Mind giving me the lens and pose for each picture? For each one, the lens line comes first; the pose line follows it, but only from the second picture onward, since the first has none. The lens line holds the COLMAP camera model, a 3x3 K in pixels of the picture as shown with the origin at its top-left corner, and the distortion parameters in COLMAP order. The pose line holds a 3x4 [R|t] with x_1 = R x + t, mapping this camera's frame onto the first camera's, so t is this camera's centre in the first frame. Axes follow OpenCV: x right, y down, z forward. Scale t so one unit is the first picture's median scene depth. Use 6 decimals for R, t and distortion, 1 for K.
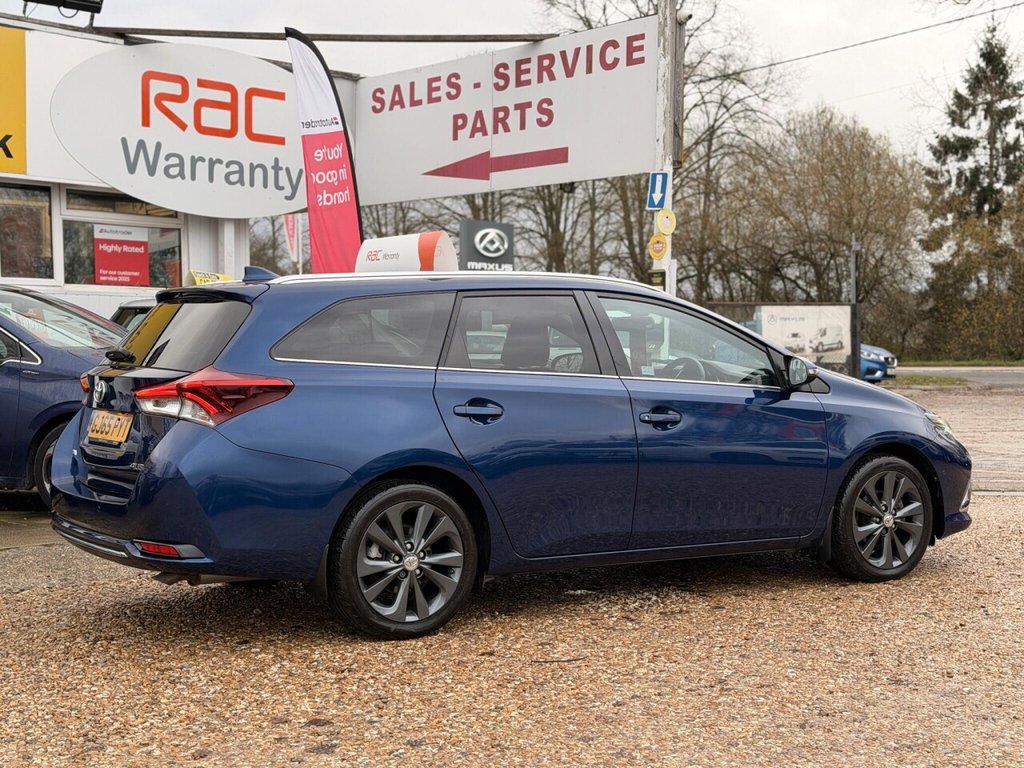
lens RADIAL K [[1445.3, 0, 524.3], [0, 1445.3, 387.9], [0, 0, 1]] dist [0.164735, -0.279848]
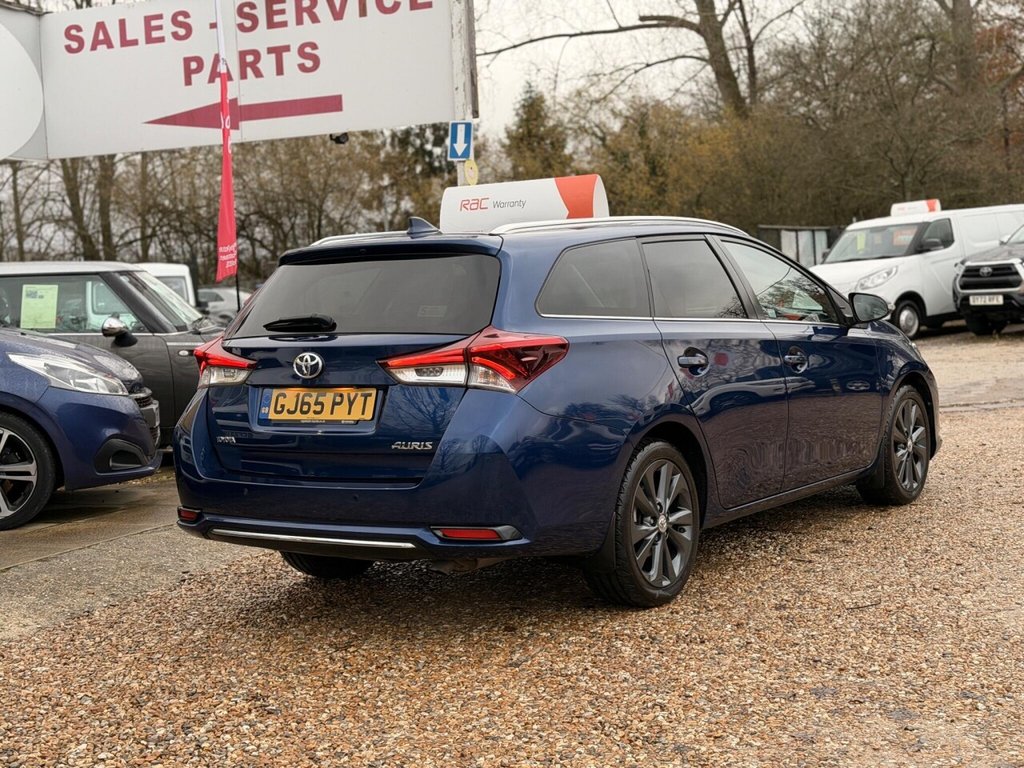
lens RADIAL K [[1445.3, 0, 524.3], [0, 1445.3, 387.9], [0, 0, 1]] dist [0.164735, -0.279848]
pose [[0.919523, -0.067827, 0.387140, -0.227107], [0.057656, 0.997619, 0.037839, -0.004027], [-0.388785, -0.012473, 0.921244, 0.071674]]
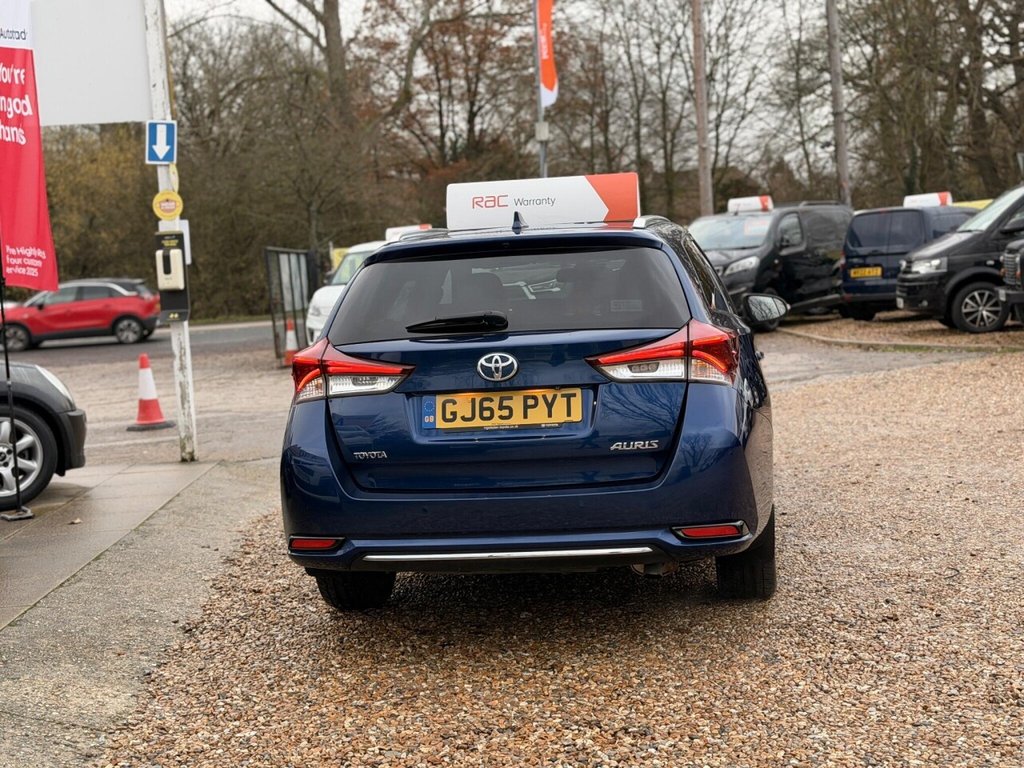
lens RADIAL K [[1445.3, 0, 524.3], [0, 1445.3, 387.9], [0, 0, 1]] dist [0.164735, -0.279848]
pose [[0.663397, -0.091542, 0.742647, -0.389728], [0.081684, 0.995417, 0.049732, -0.010654], [-0.743796, 0.027671, 0.667834, 0.207713]]
